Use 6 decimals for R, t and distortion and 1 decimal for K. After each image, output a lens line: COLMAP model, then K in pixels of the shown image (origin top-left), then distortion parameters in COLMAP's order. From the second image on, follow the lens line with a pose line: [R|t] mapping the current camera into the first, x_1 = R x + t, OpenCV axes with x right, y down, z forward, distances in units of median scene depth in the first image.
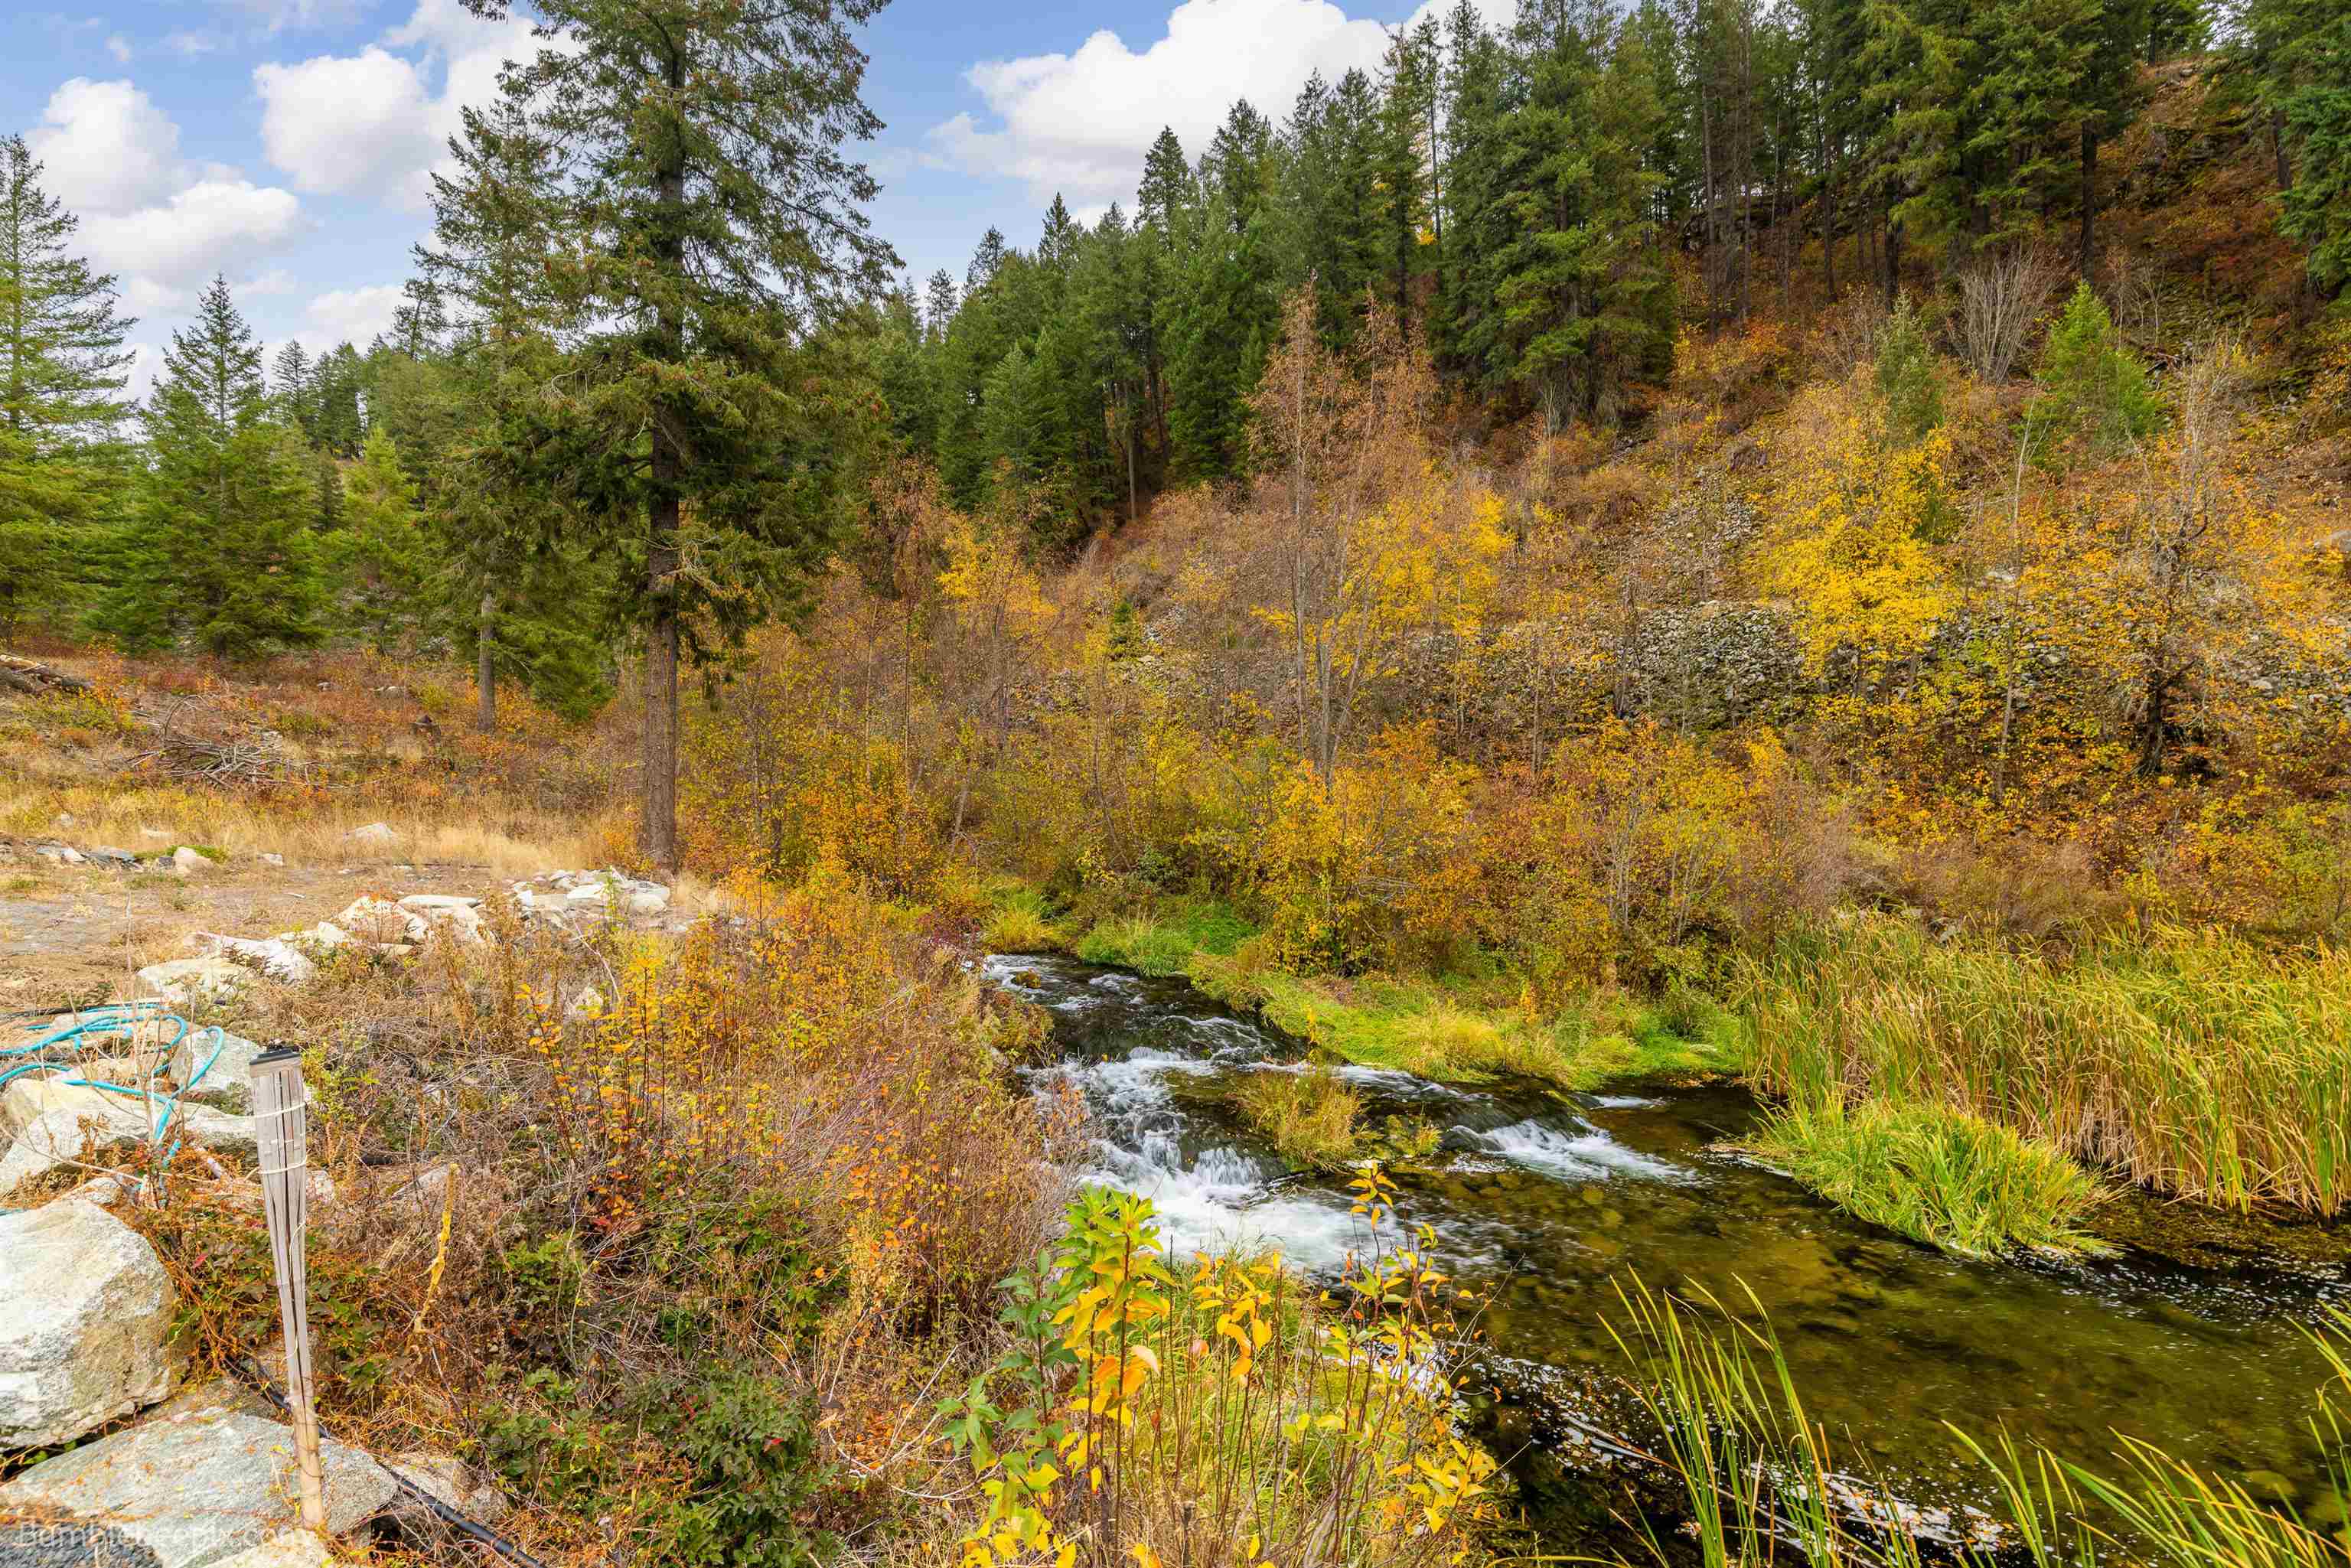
lens RADIAL K [[1061.9, 0, 1172.8], [0, 1061.9, 794.5], [0, 0, 1]] dist [0.004213, 0.000886]
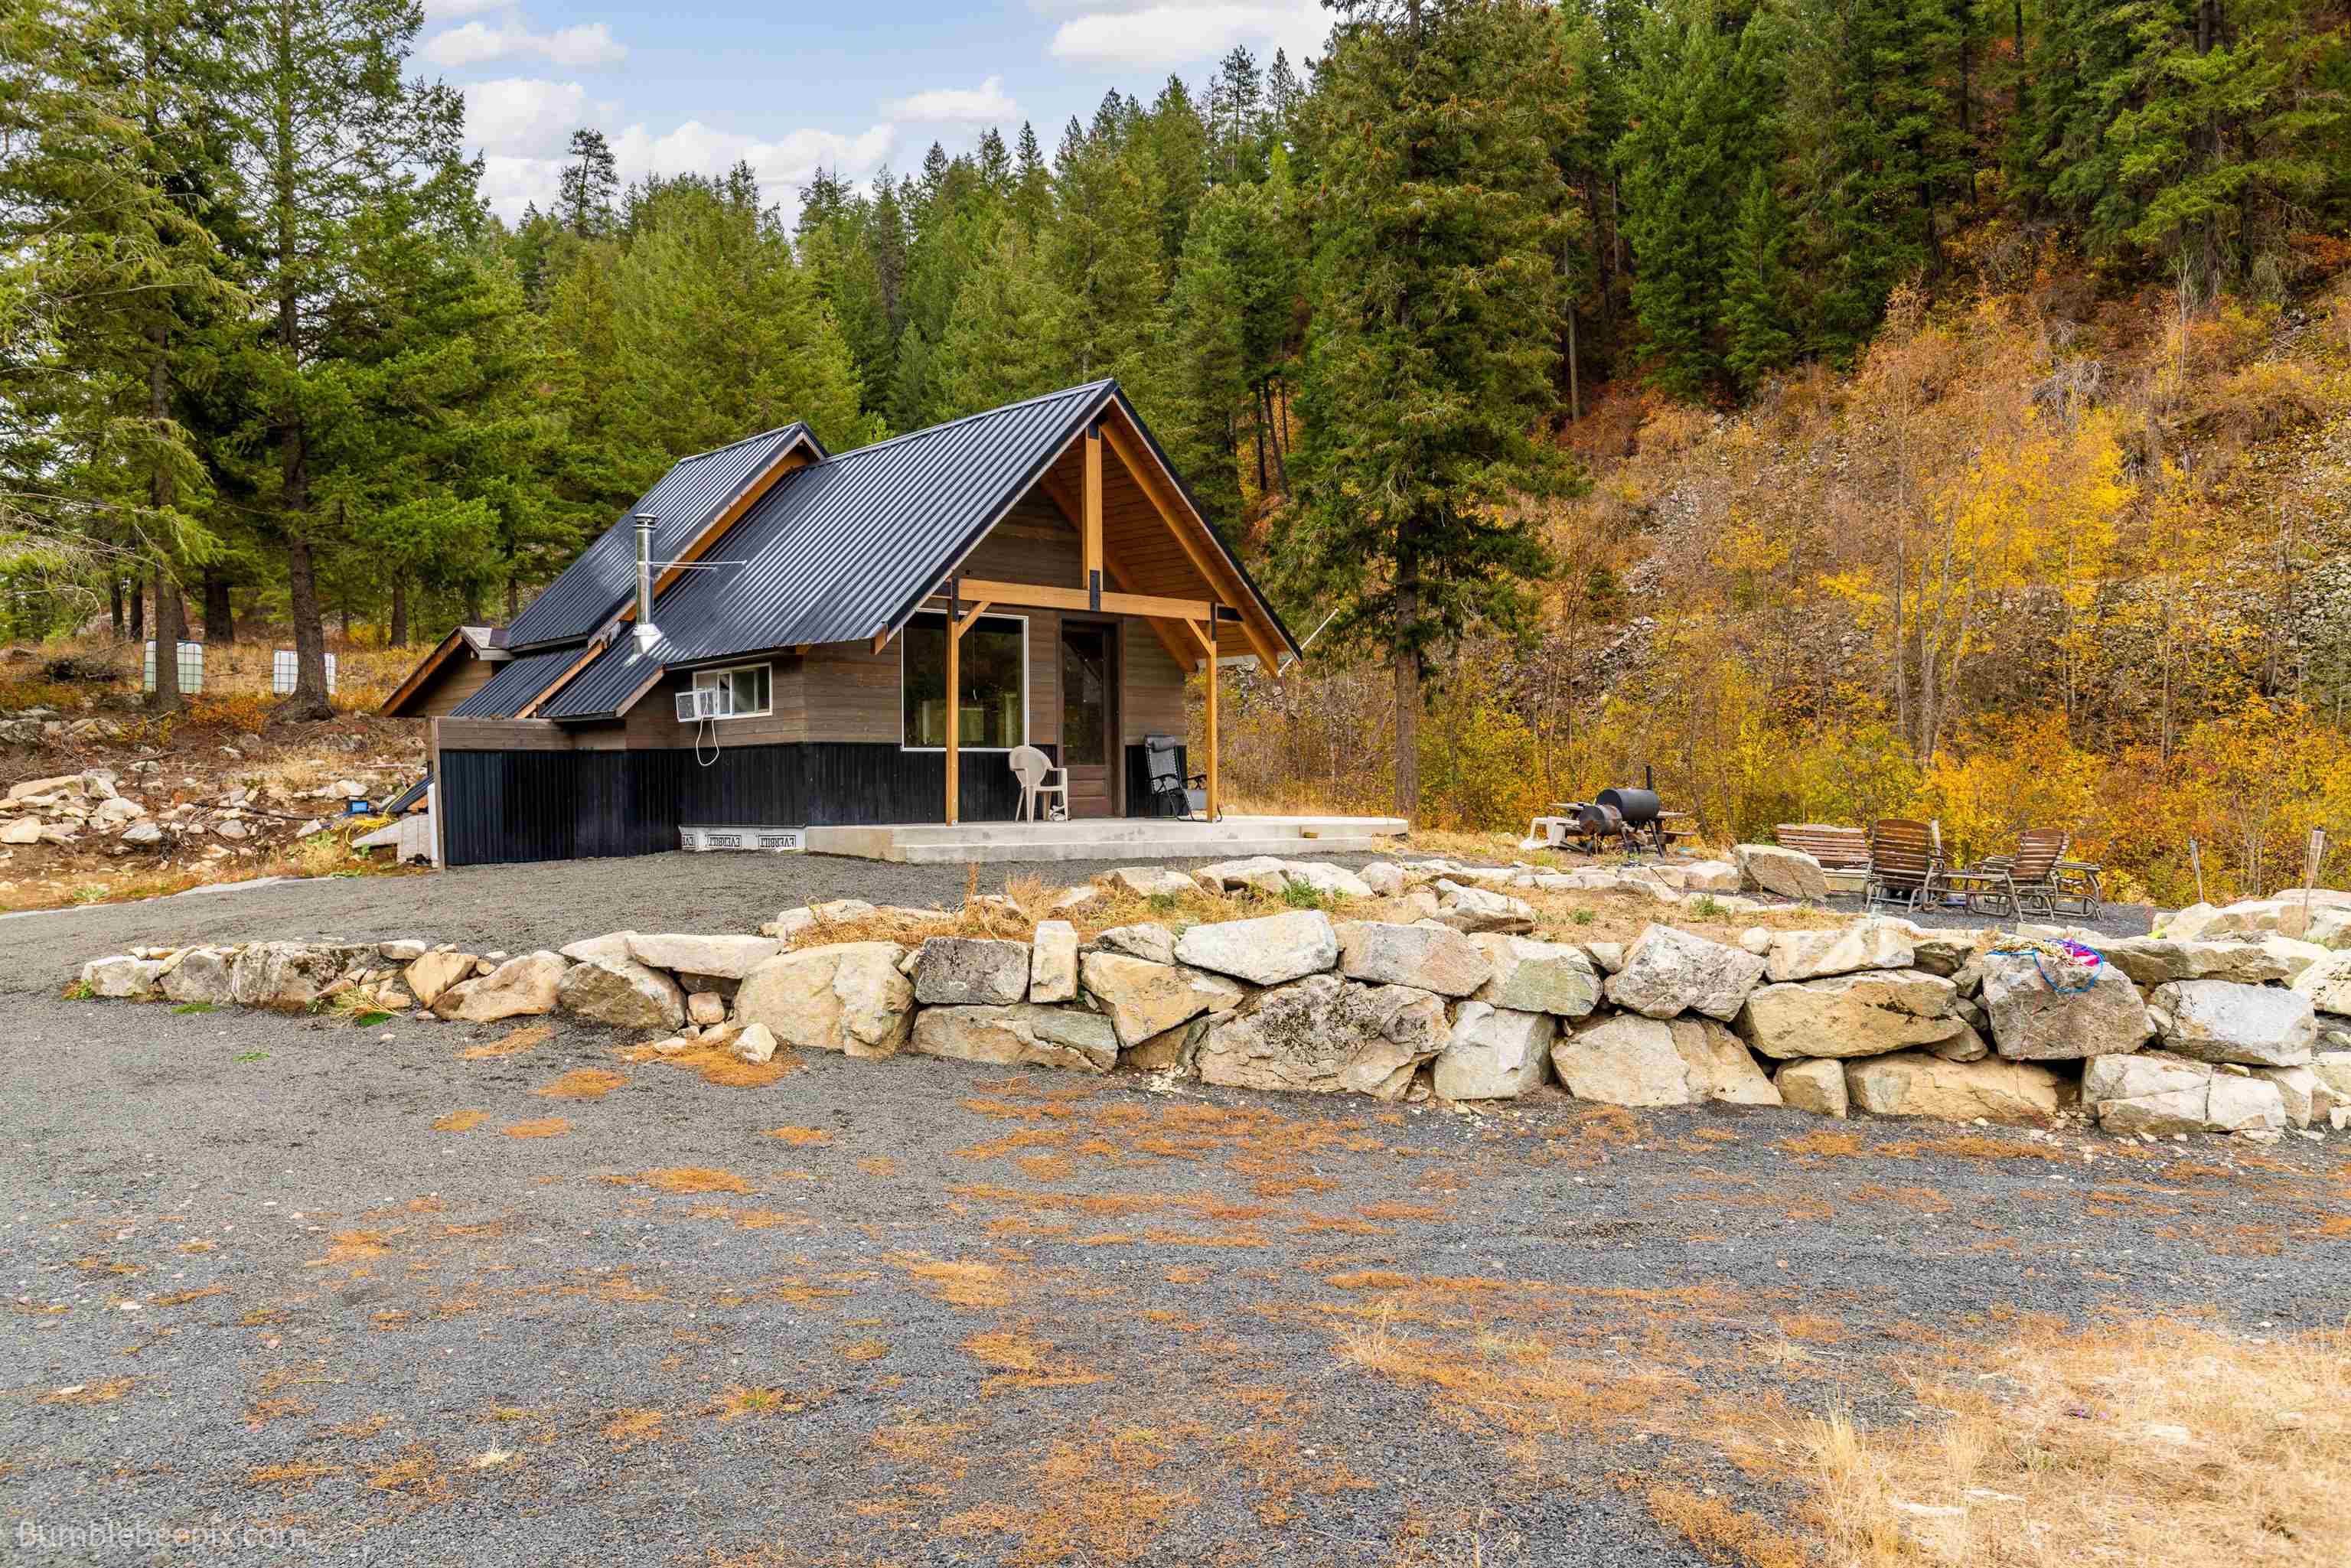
lens RADIAL K [[1659.2, 0, 1195.2], [0, 1659.2, 792.5], [0, 0, 1]] dist [0.009525, -0.005542]
pose [[0.980206, -0.003534, -0.197947, -0.150956], [0.003746, 0.999993, 0.000696, 0.003410], [0.197943, -0.001424, 0.980213, -0.444556]]
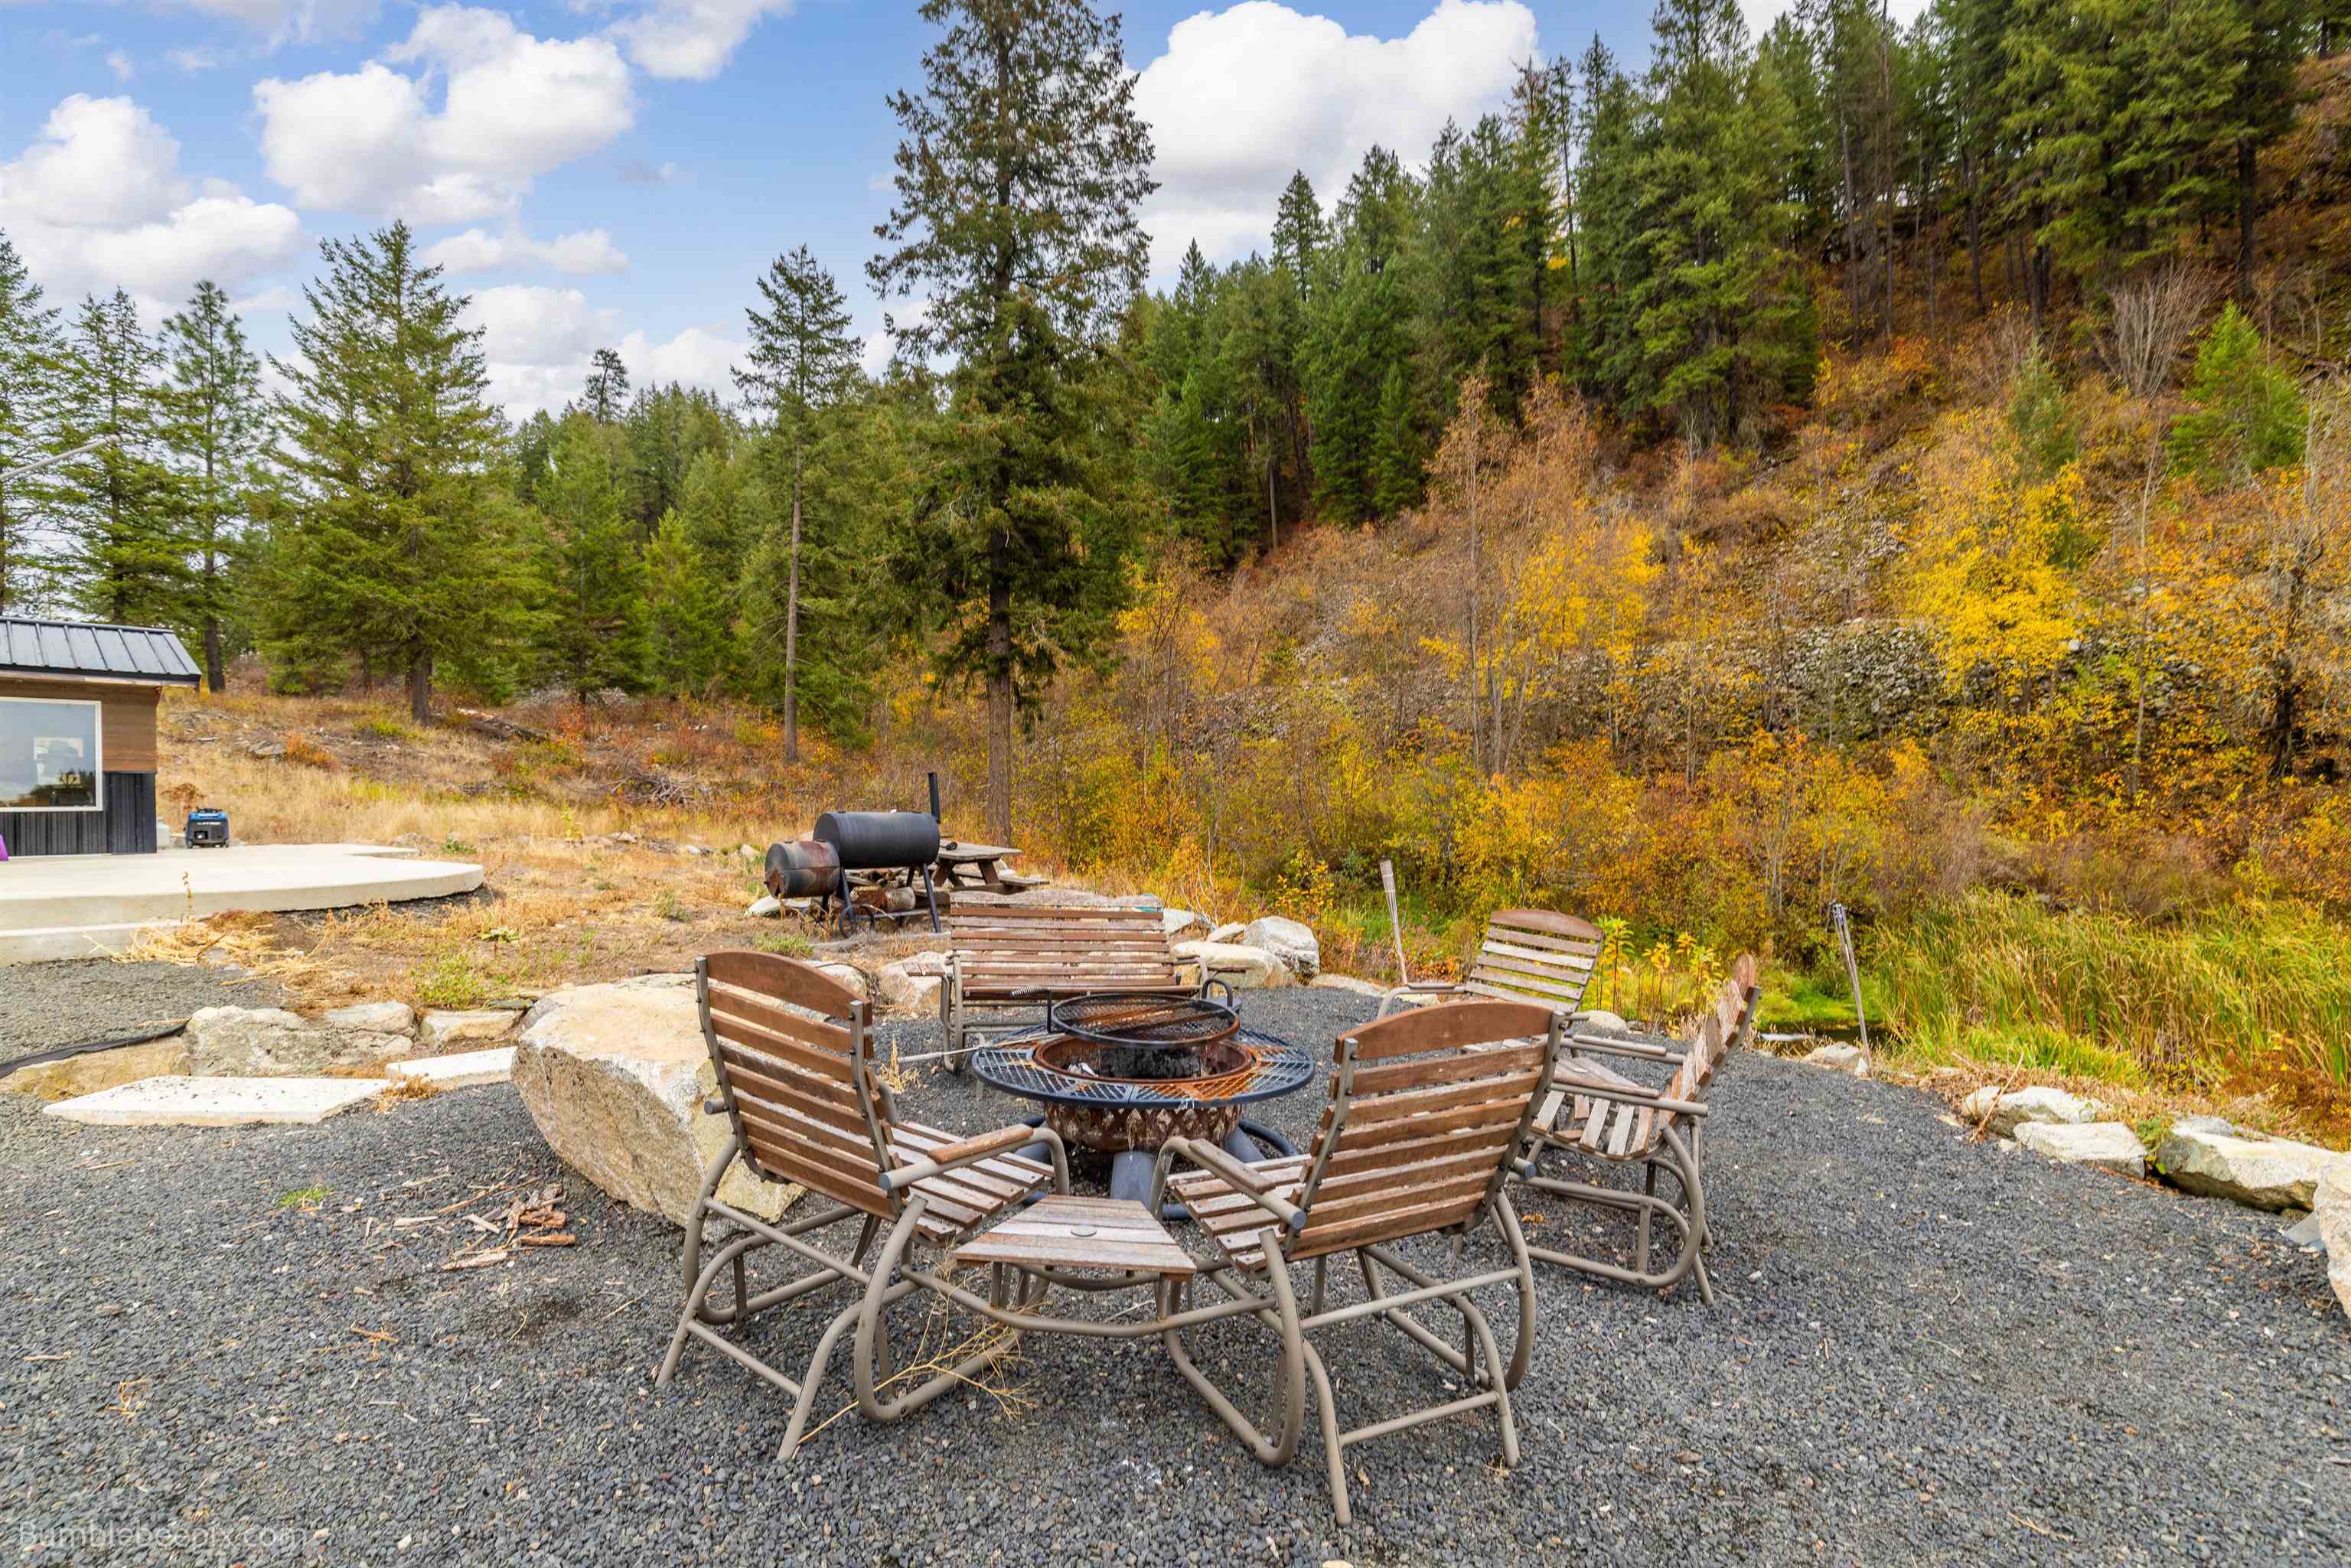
lens RADIAL K [[1061.9, 0, 1180.2], [0, 1061.9, 802.2], [0, 0, 1]] dist [0.004213, 0.000886]
pose [[0.994502, -0.012931, -0.103920, -0.055304], [0.011970, 0.999880, -0.009868, 0.003471], [0.104036, 0.008570, 0.994537, -0.120708]]
